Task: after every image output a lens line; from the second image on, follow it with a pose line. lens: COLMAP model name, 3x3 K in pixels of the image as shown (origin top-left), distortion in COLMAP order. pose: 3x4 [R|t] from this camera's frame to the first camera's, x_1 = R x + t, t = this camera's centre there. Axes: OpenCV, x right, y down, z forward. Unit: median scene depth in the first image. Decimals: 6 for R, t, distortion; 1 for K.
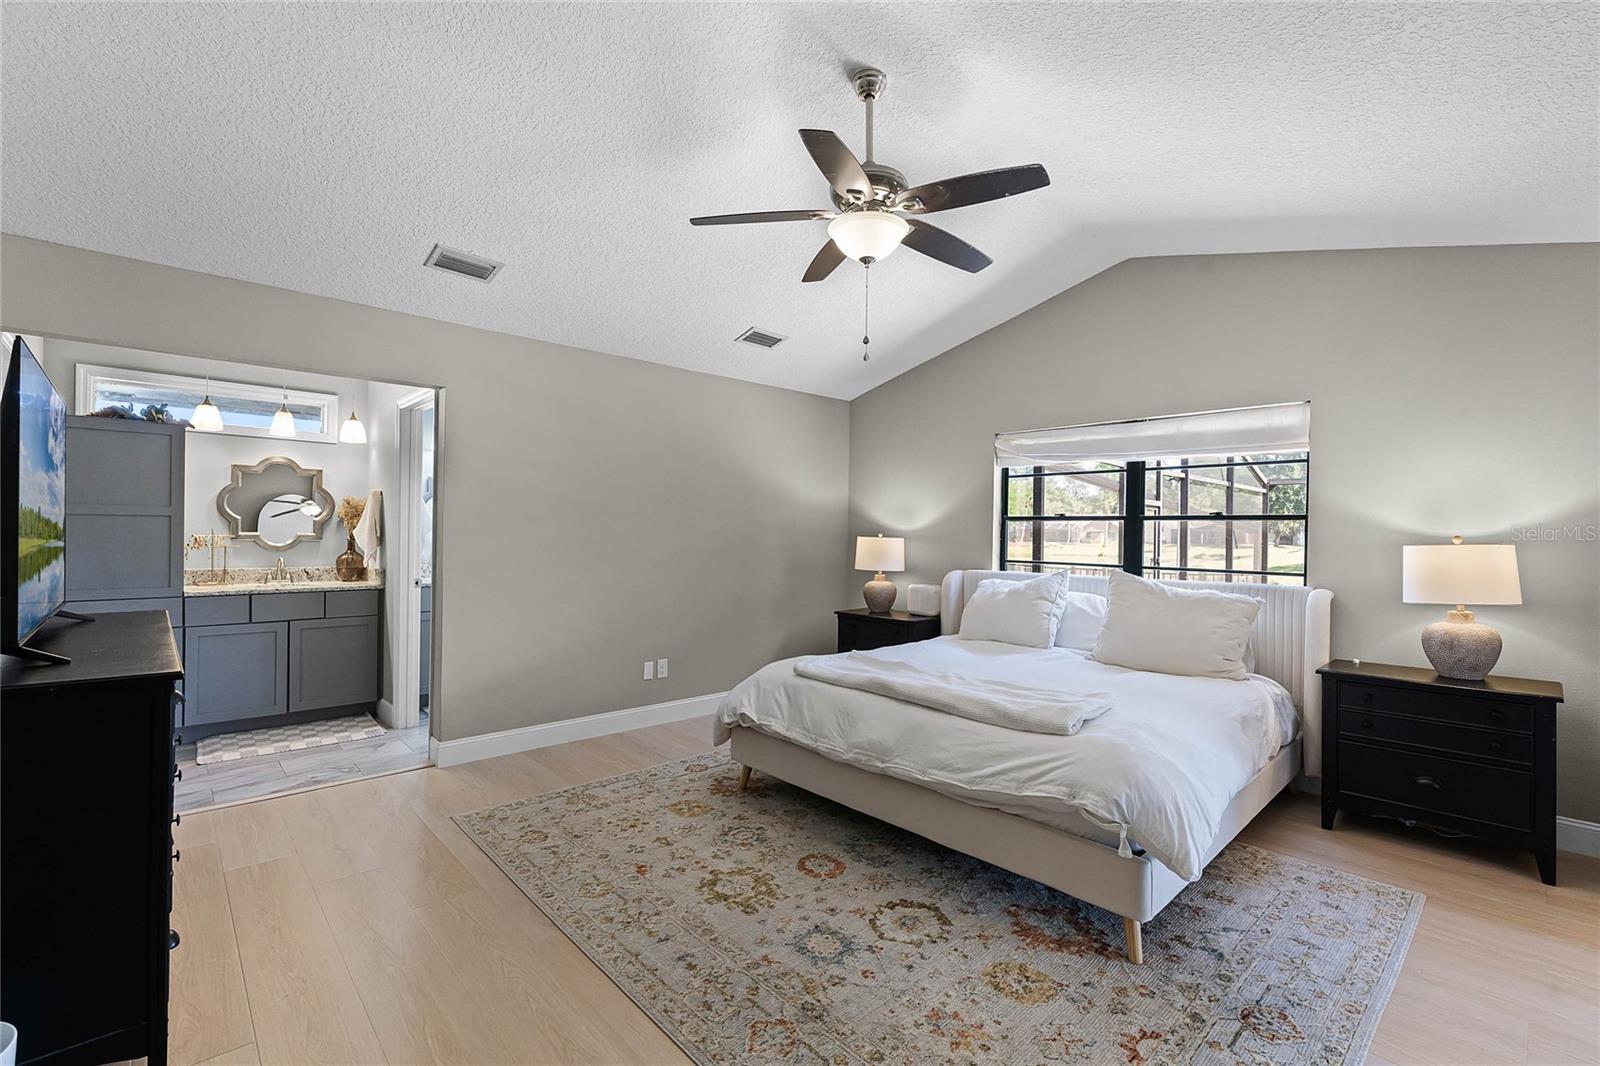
lens RADIAL K [[697.1, 0, 782.3], [0, 697.1, 530.0], [0, 0, 1]] dist [-0.003021, -0.000231]
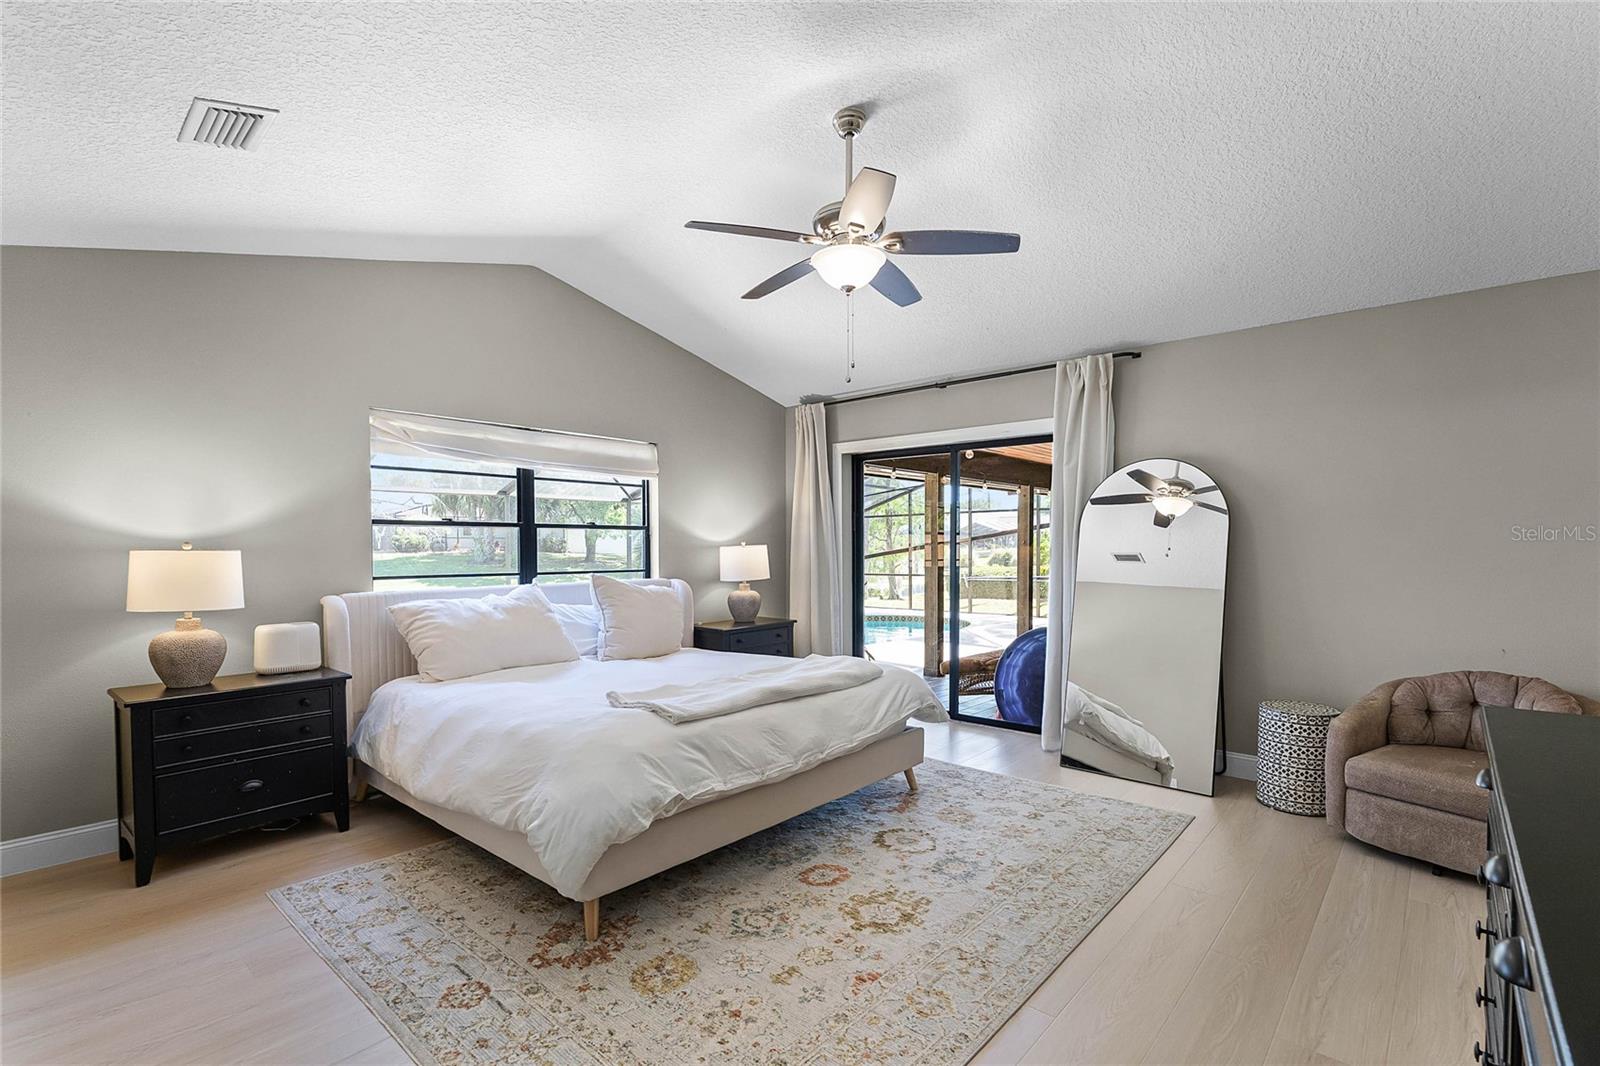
lens RADIAL K [[742.3, 0, 816.5], [0, 742.3, 562.5], [0, 0, 1]] dist [0.000075, 0.000031]
pose [[-0.128189, -0.034949, 0.991134, -0.896393], [-0.005564, 0.999389, 0.034520, -0.004071], [-0.991734, -0.001089, -0.128305, 1.042884]]
